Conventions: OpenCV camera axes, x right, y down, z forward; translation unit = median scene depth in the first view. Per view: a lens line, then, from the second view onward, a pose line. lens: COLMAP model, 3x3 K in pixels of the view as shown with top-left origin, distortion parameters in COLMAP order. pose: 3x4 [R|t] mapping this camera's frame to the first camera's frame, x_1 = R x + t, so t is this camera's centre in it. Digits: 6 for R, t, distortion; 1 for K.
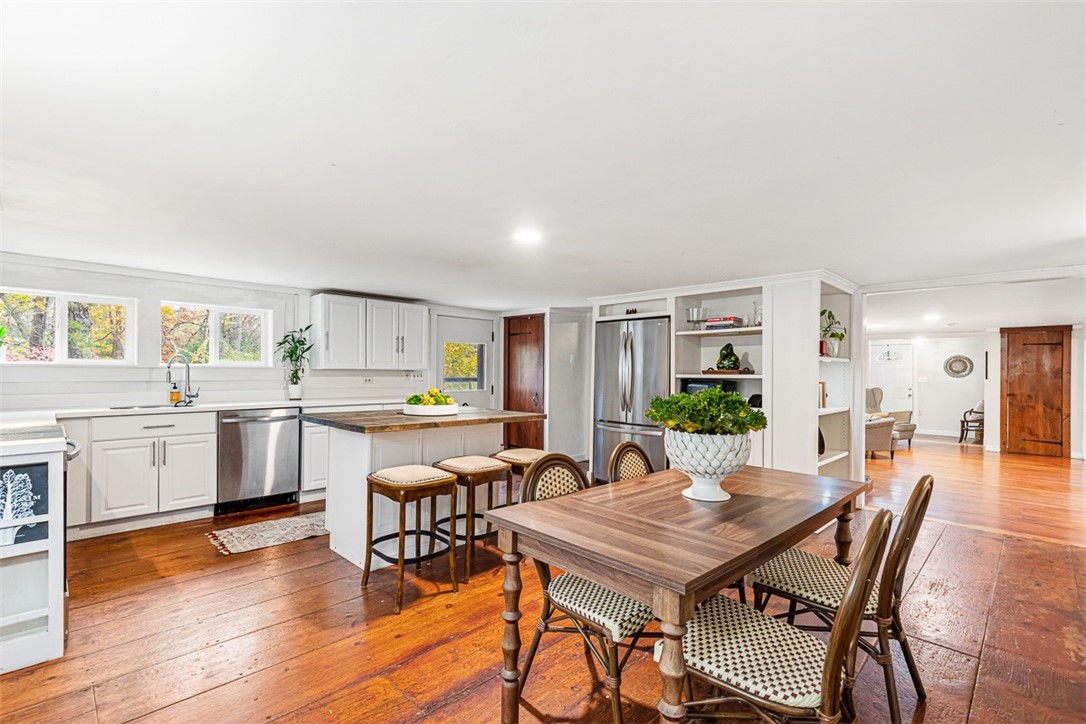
lens RADIAL K [[492.2, 0, 543.1], [0, 492.2, 368.8], [0, 0, 1]] dist [0.008903, -0.000966]
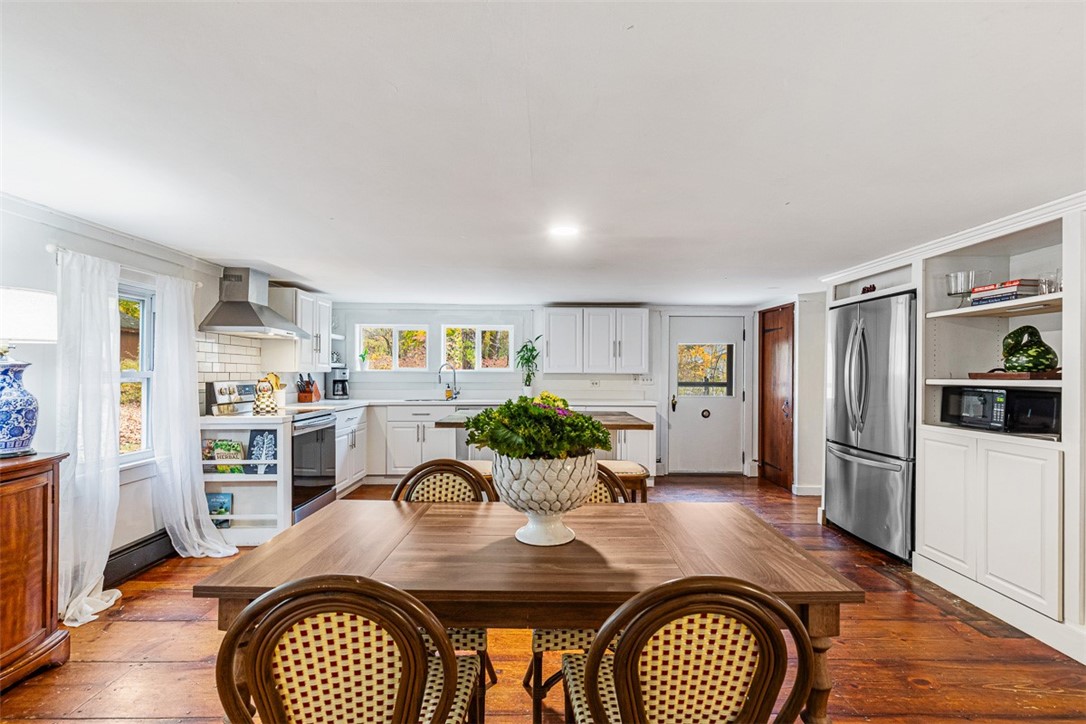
lens RADIAL K [[492.2, 0, 541.0], [0, 492.2, 371.2], [0, 0, 1]] dist [0.008903, -0.000966]
pose [[0.715609, -0.006726, -0.698468, 0.361405], [0.005021, 0.999977, -0.004484, 0.001117], [0.698483, -0.000298, 0.715627, 0.185018]]
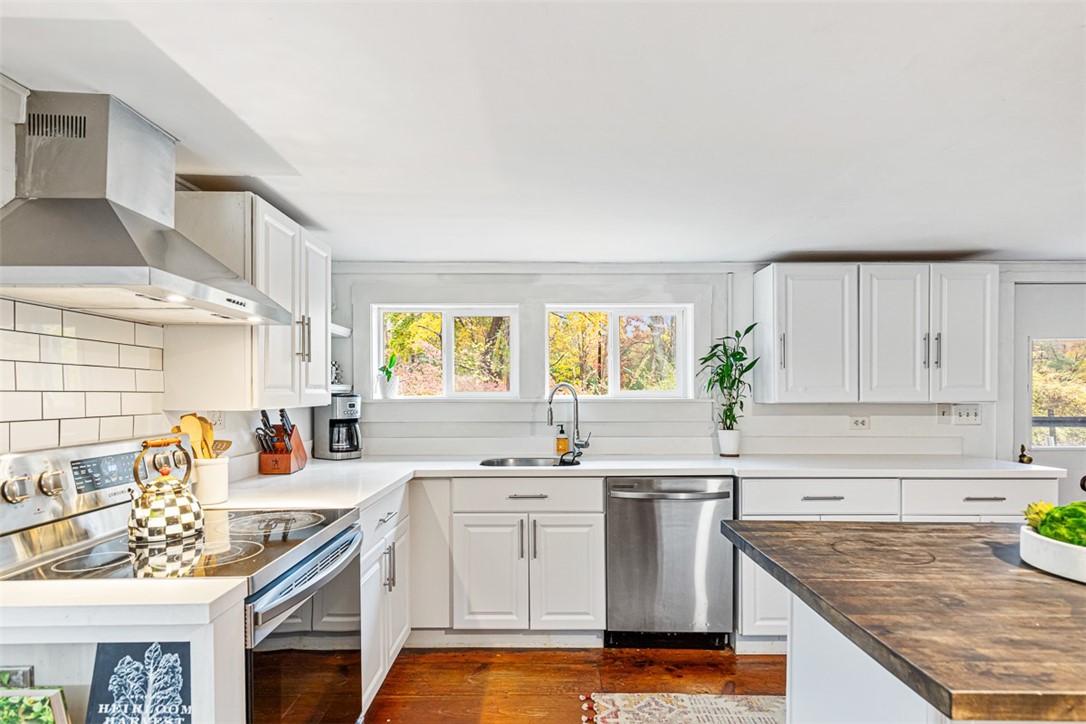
lens RADIAL K [[605.6, 0, 542.5], [0, 605.6, 395.6], [0, 0, 1]] dist [-0.001027, 0.000051]
pose [[0.707617, -0.001438, -0.706594, -0.166418], [0.010384, 0.999911, 0.008364, -0.016696], [0.706520, -0.013256, 0.707569, 0.366891]]
